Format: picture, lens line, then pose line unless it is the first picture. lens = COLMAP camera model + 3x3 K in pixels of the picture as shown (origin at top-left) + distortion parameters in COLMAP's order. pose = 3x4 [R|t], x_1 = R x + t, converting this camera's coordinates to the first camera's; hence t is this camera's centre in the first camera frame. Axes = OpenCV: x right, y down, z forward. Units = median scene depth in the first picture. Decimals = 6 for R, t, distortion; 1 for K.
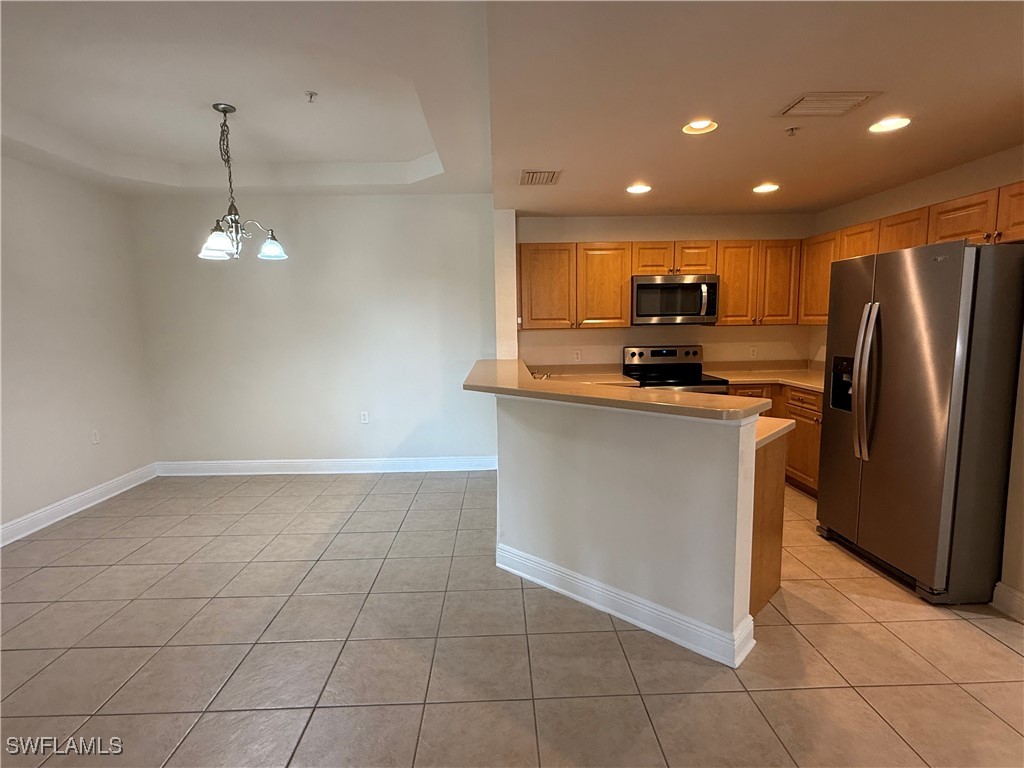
lens RADIAL K [[528.7, 0, 512.0], [0, 528.7, 384.0], [0, 0, 1]] dist [-0.003360, -0.000515]
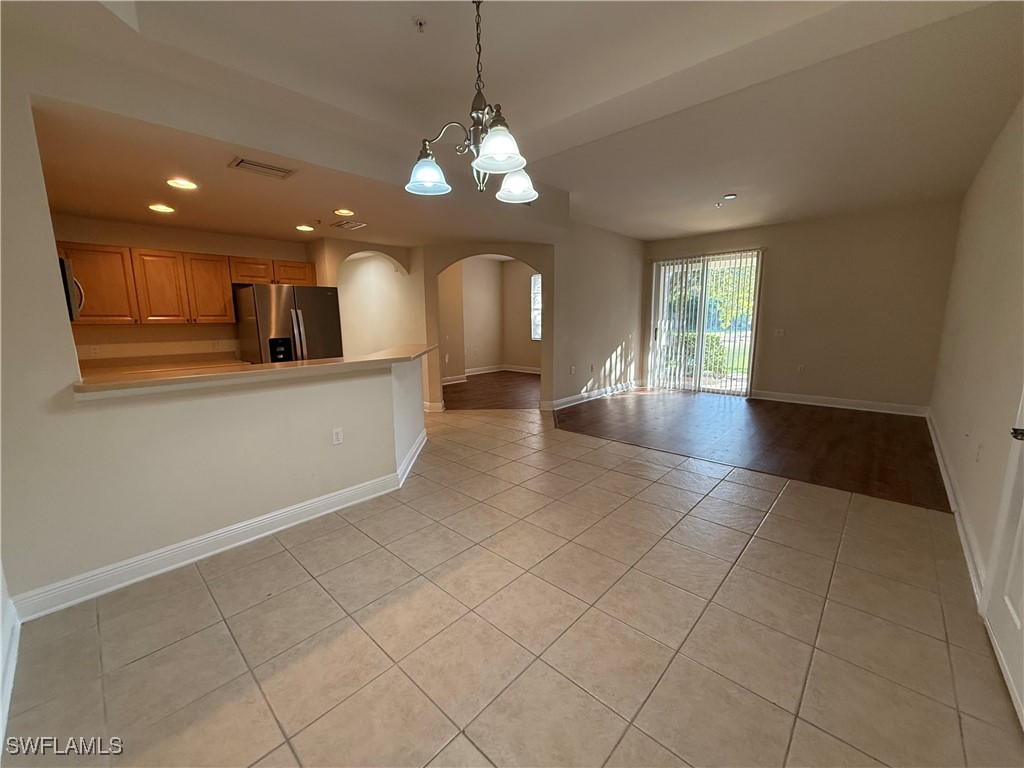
lens RADIAL K [[408.9, 0, 494.9], [0, 408.9, 383.4], [0, 0, 1]] dist [0.002053, 0.000101]
pose [[-0.692694, -0.095950, 0.714821, -0.813892], [0.102401, 0.967987, 0.229163, -0.130482], [-0.713926, 0.231939, -0.660693, 1.248325]]
